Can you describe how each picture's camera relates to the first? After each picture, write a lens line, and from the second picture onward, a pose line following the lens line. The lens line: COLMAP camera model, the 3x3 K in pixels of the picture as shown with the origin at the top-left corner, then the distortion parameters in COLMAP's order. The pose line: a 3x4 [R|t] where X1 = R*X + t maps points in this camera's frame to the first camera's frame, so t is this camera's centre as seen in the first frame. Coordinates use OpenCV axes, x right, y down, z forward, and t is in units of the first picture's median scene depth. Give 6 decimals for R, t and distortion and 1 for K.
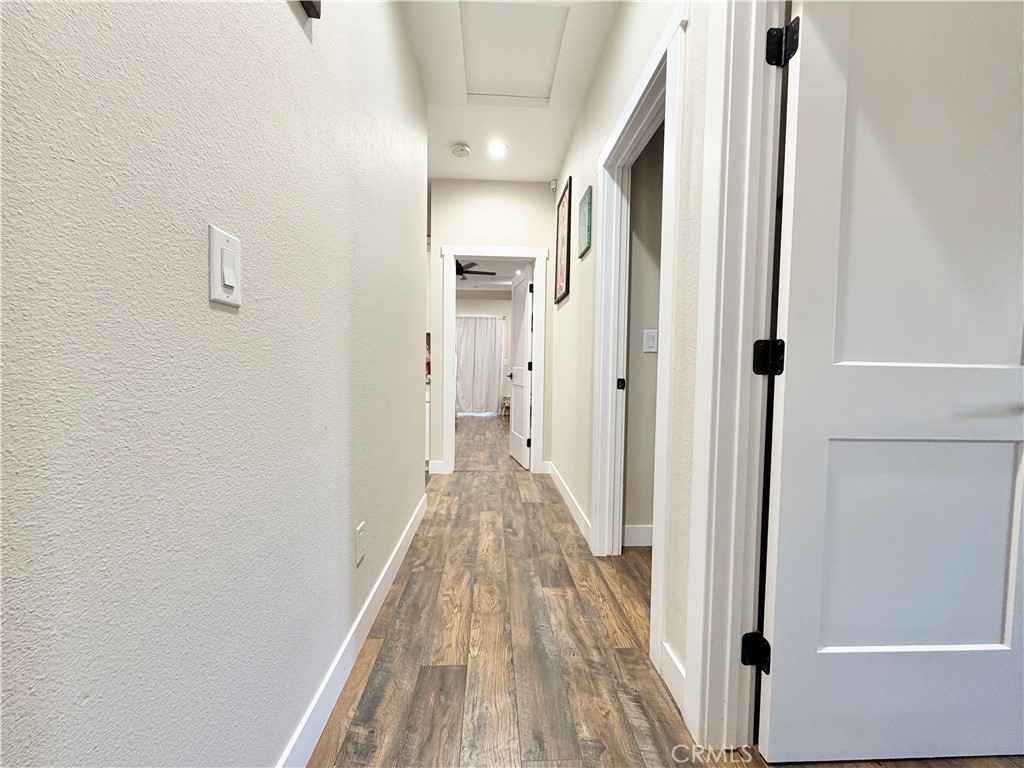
lens RADIAL K [[408.5, 0, 509.6], [0, 408.5, 385.3], [0, 0, 1]] dist [0.000852, 0.000520]
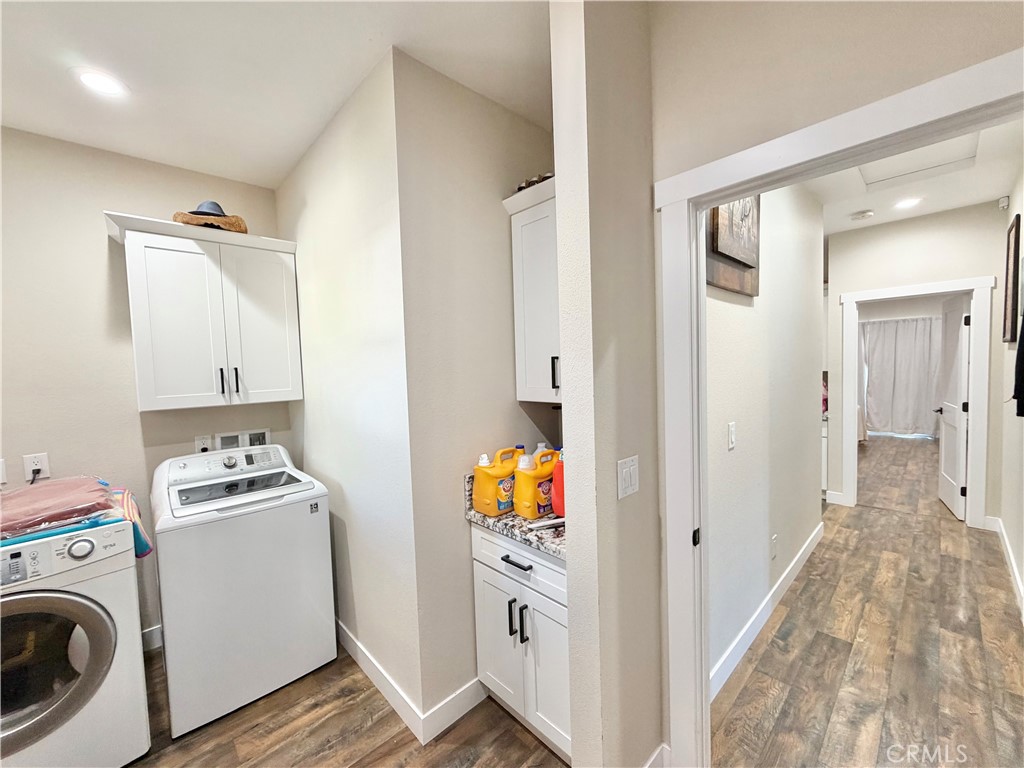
lens RADIAL K [[408.5, 0, 510.5], [0, 408.5, 387.4], [0, 0, 1]] dist [0.000852, 0.000520]
pose [[0.653925, 0.003005, -0.756554, 0.116059], [0.015315, 0.999735, 0.017208, -0.183529], [0.756404, -0.022839, 0.653705, -0.526241]]
